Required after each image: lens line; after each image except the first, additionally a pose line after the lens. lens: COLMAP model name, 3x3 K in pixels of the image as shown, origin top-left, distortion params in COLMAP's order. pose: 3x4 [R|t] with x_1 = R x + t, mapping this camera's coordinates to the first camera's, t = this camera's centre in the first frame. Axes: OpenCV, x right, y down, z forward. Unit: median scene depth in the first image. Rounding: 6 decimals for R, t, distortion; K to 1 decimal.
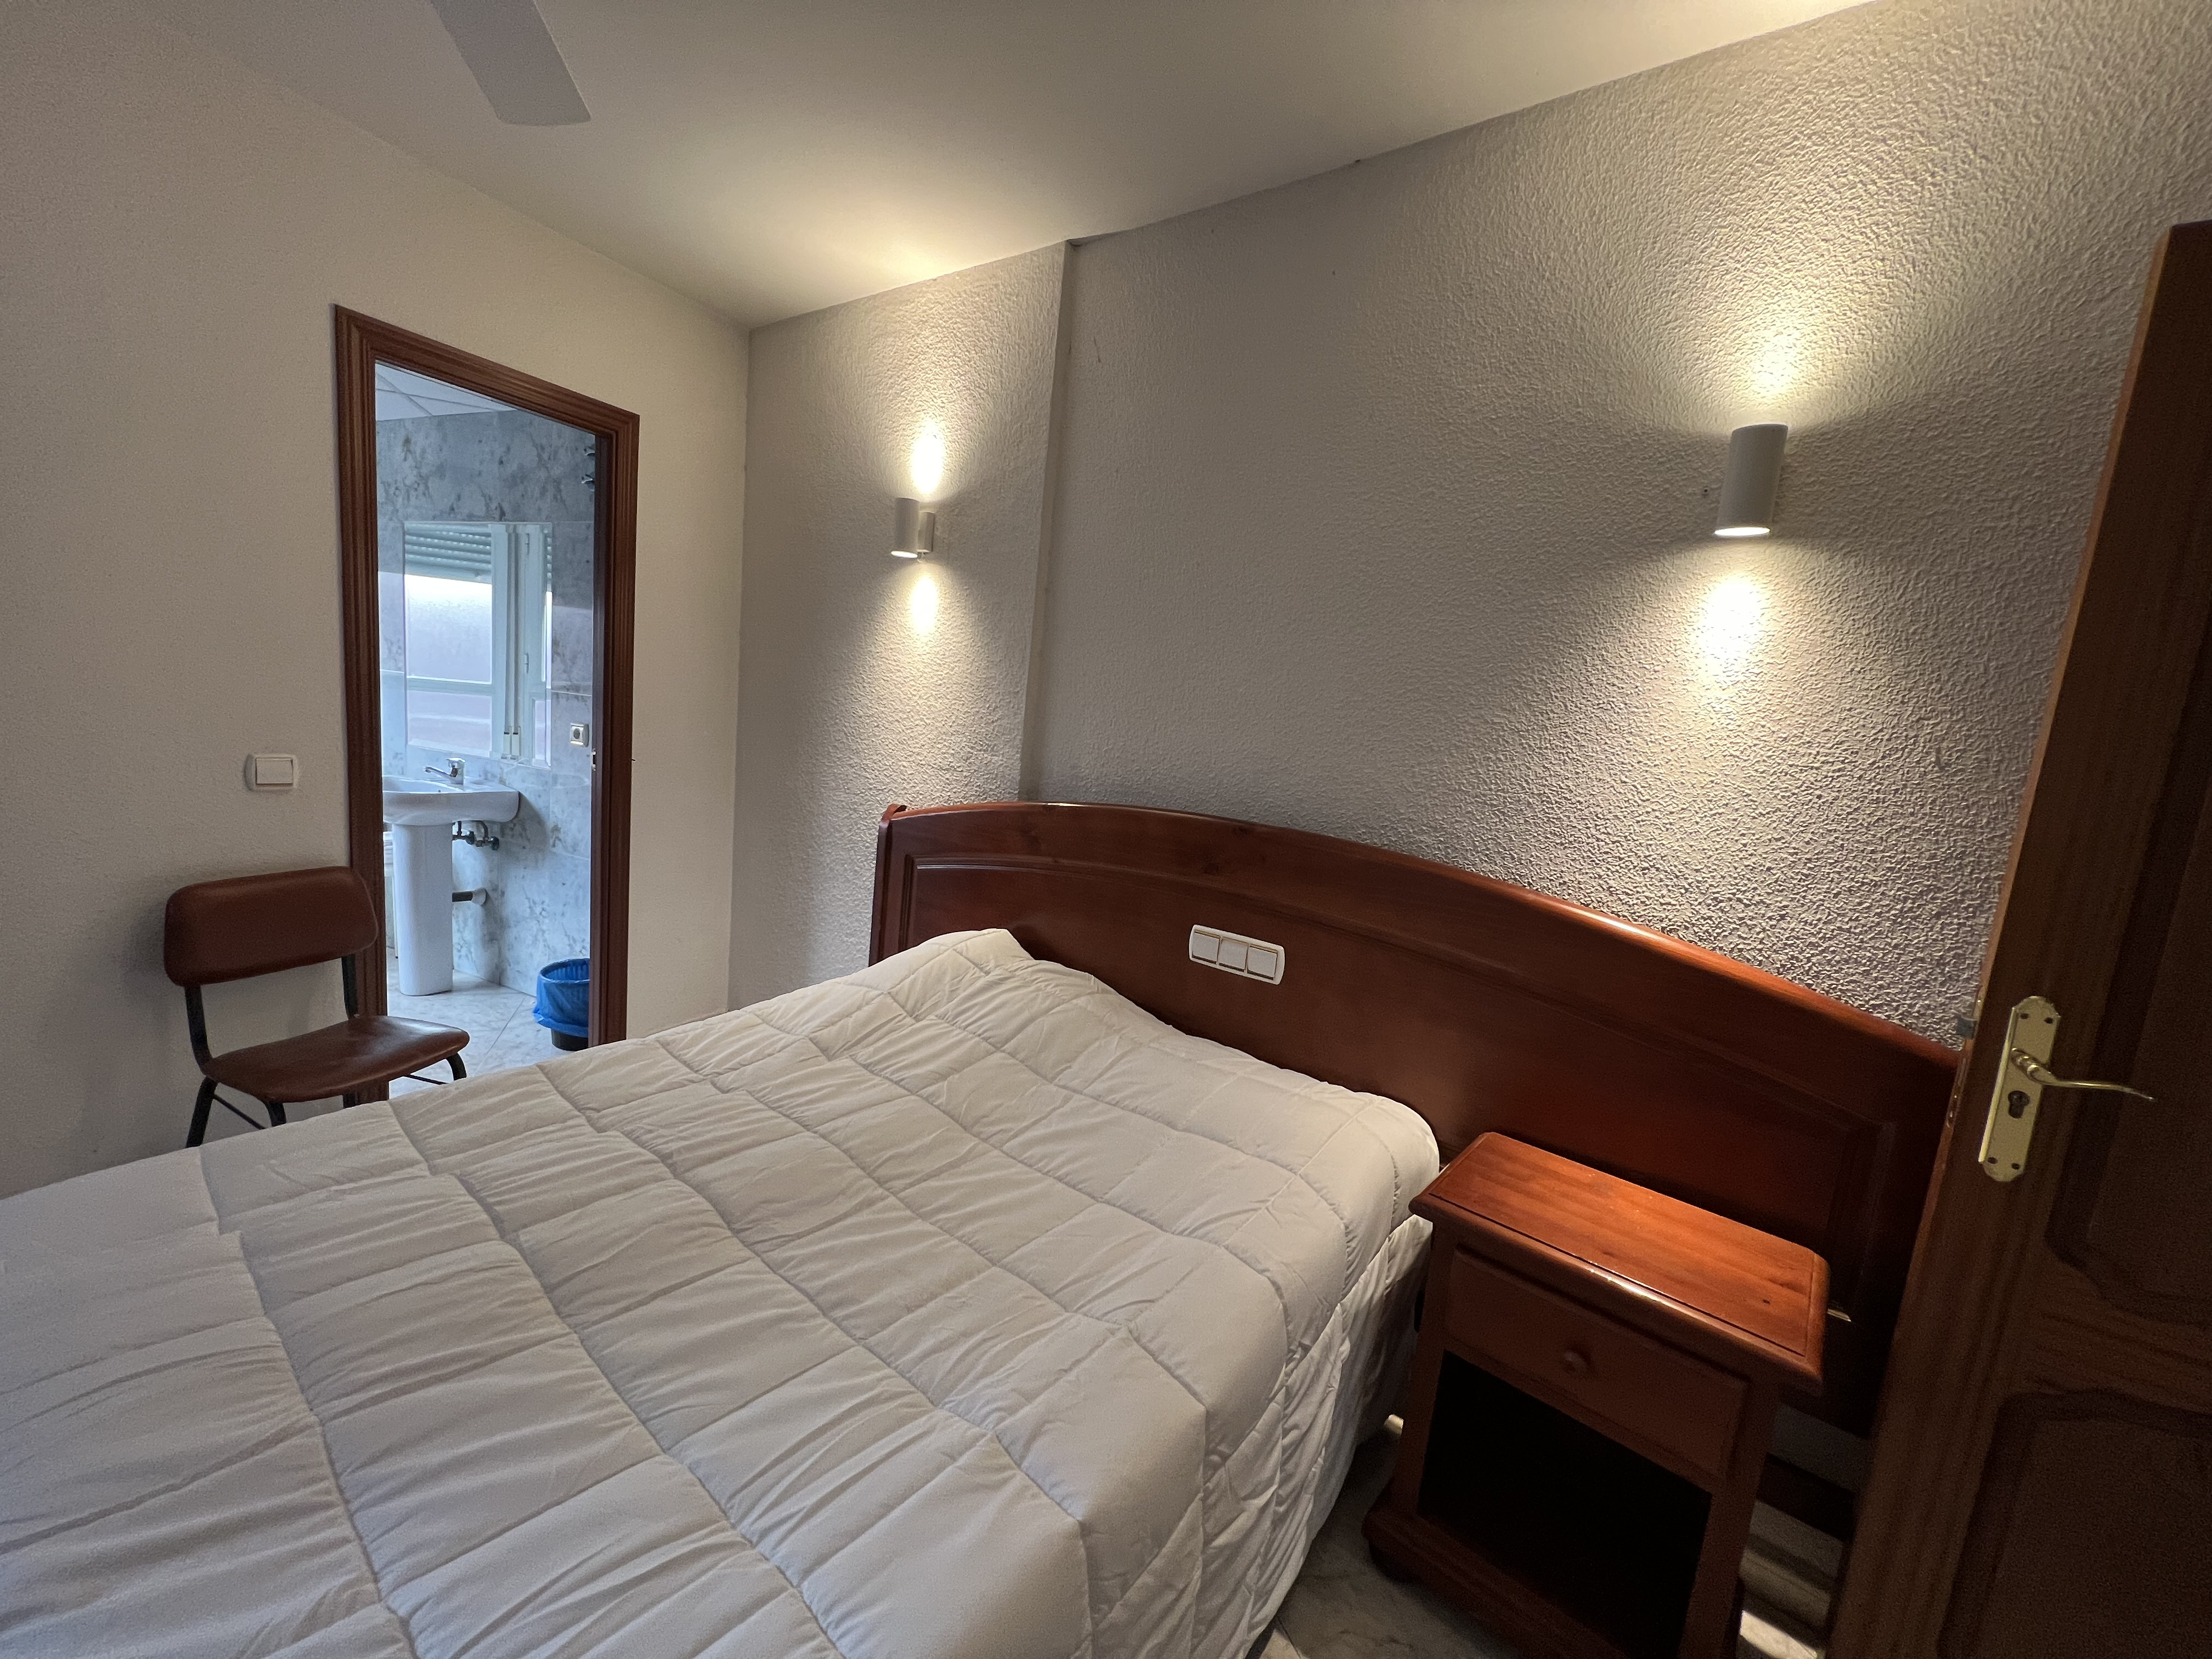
lens RADIAL K [[881.4, 0, 1101.9], [0, 881.4, 824.1], [0, 0, 1]] dist [-0.000465, 0.000037]
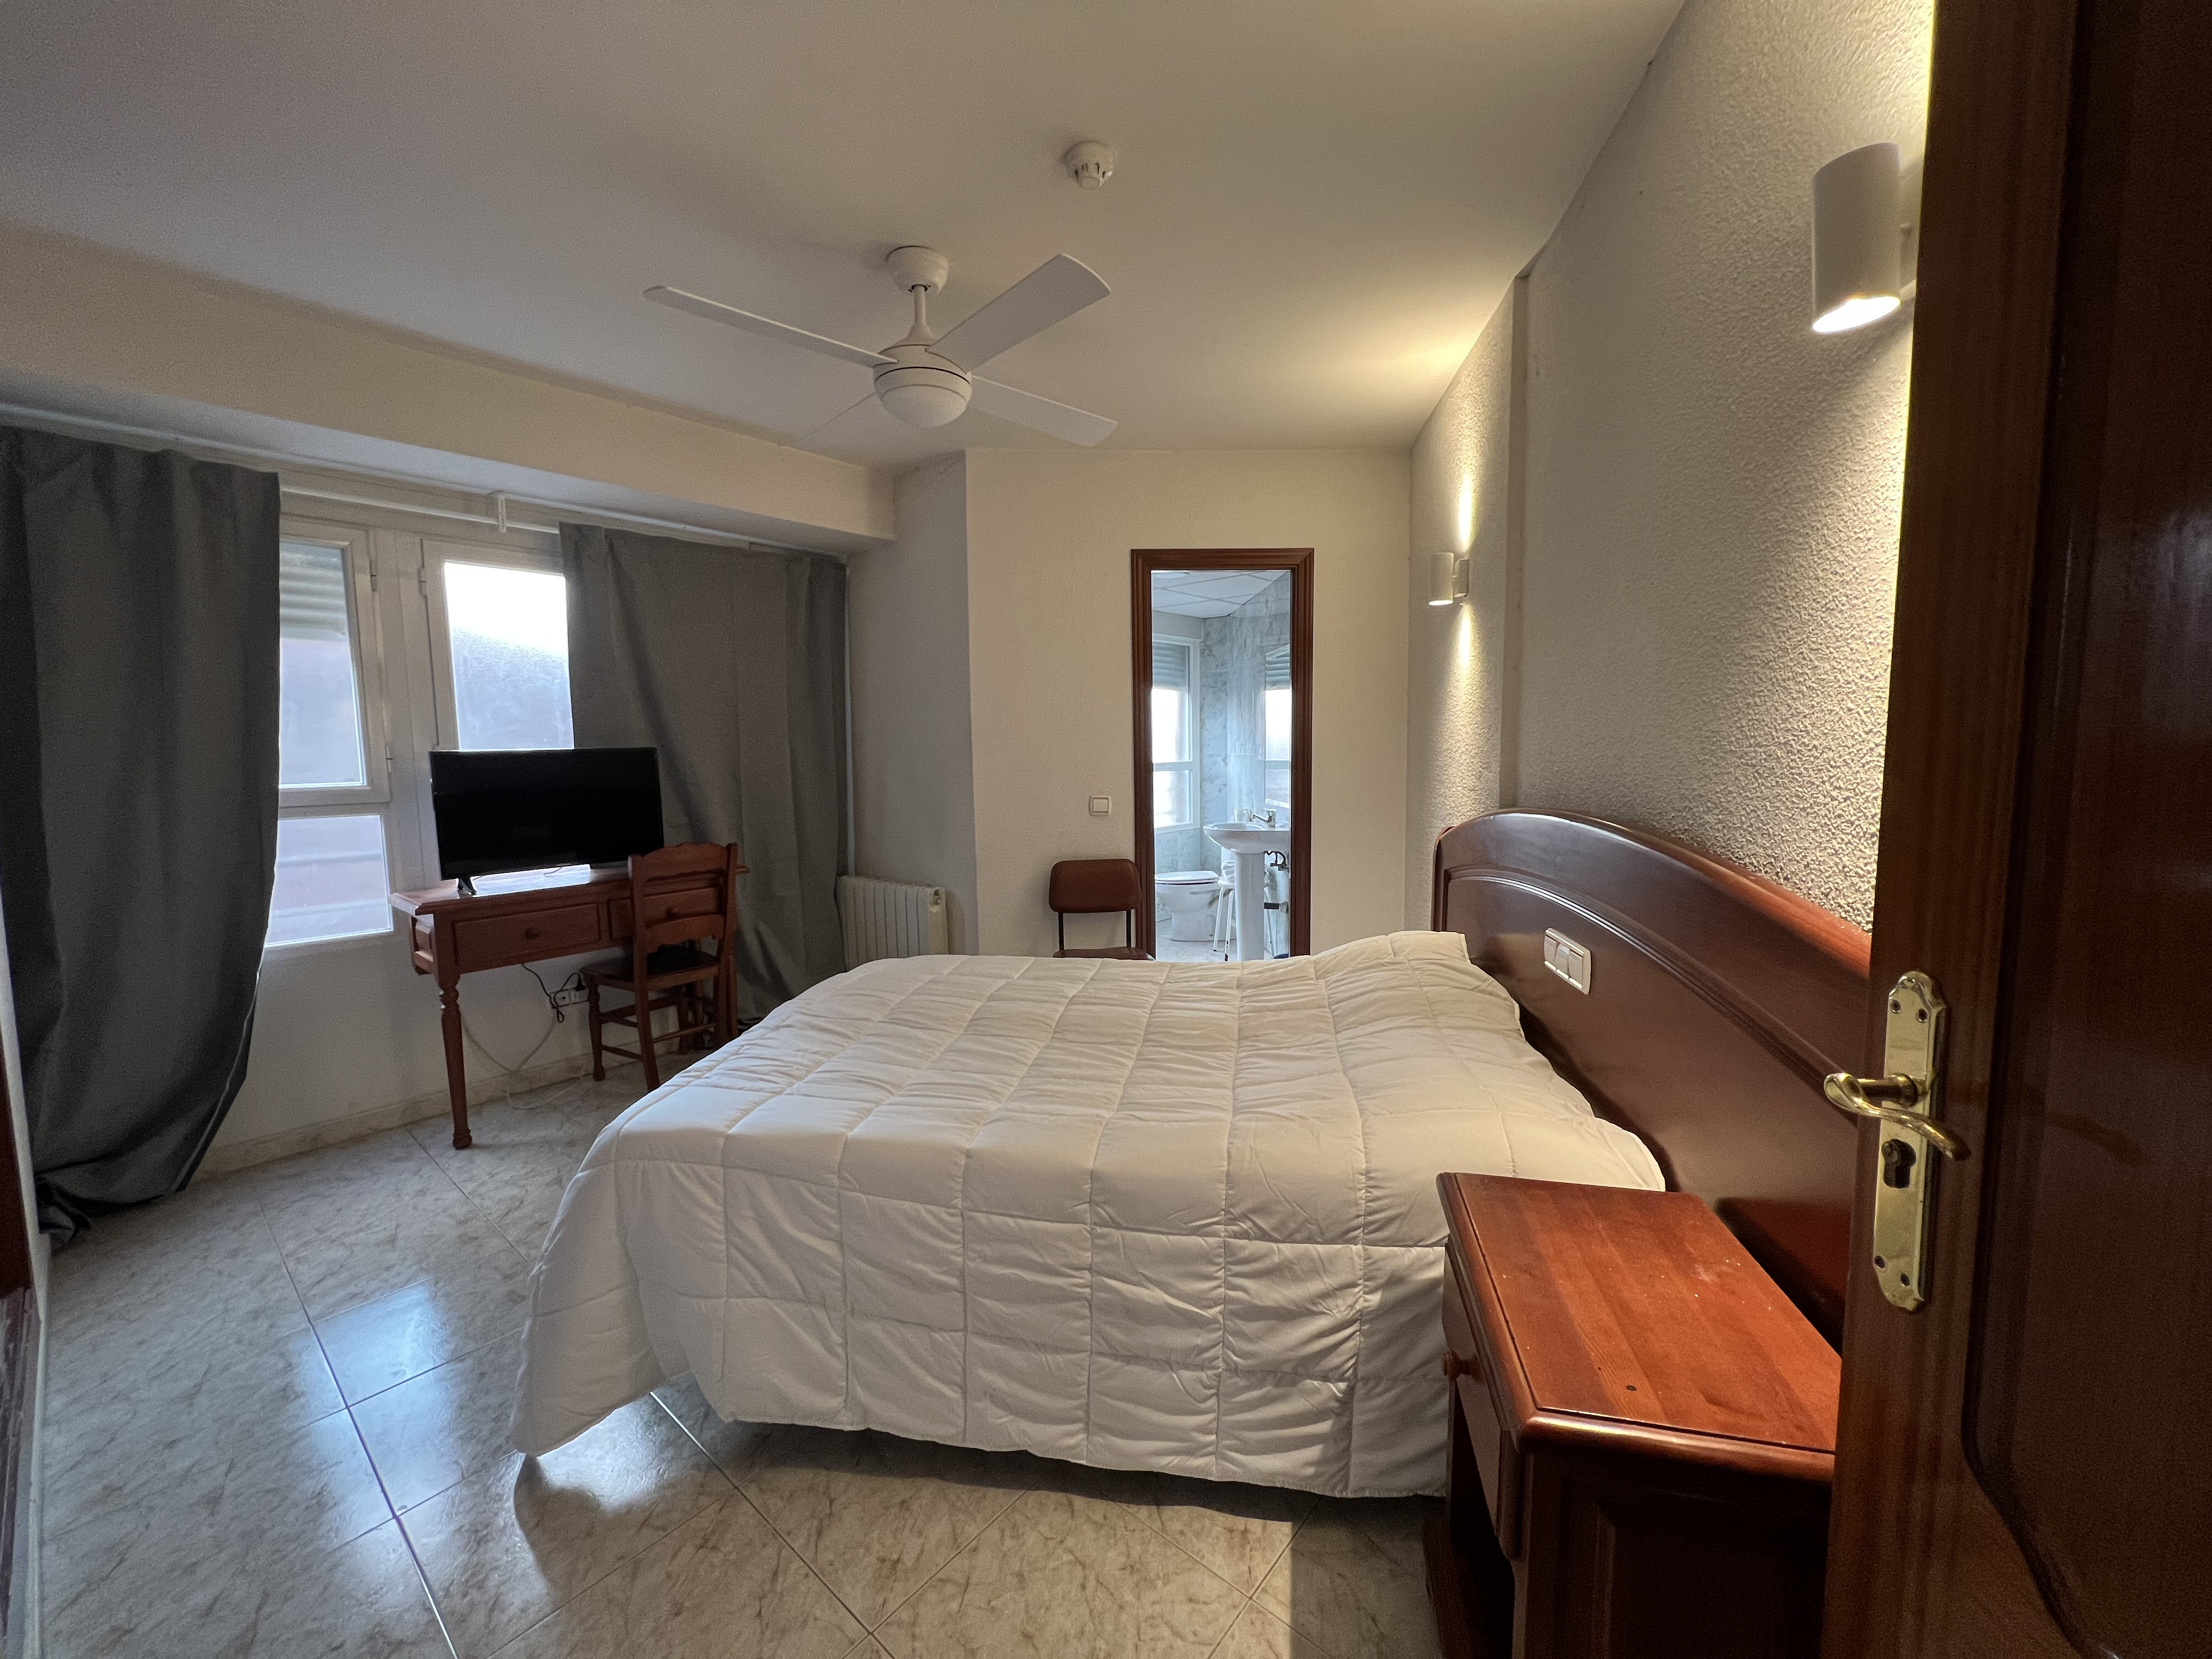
lens RADIAL K [[881.4, 0, 1101.9], [0, 881.4, 824.1], [0, 0, 1]] dist [-0.000465, 0.000037]
pose [[0.468883, -0.020163, -0.883030, 0.753196], [-0.067088, 0.996038, -0.058367, 0.096699], [0.880709, 0.086608, 0.465673, 0.153101]]
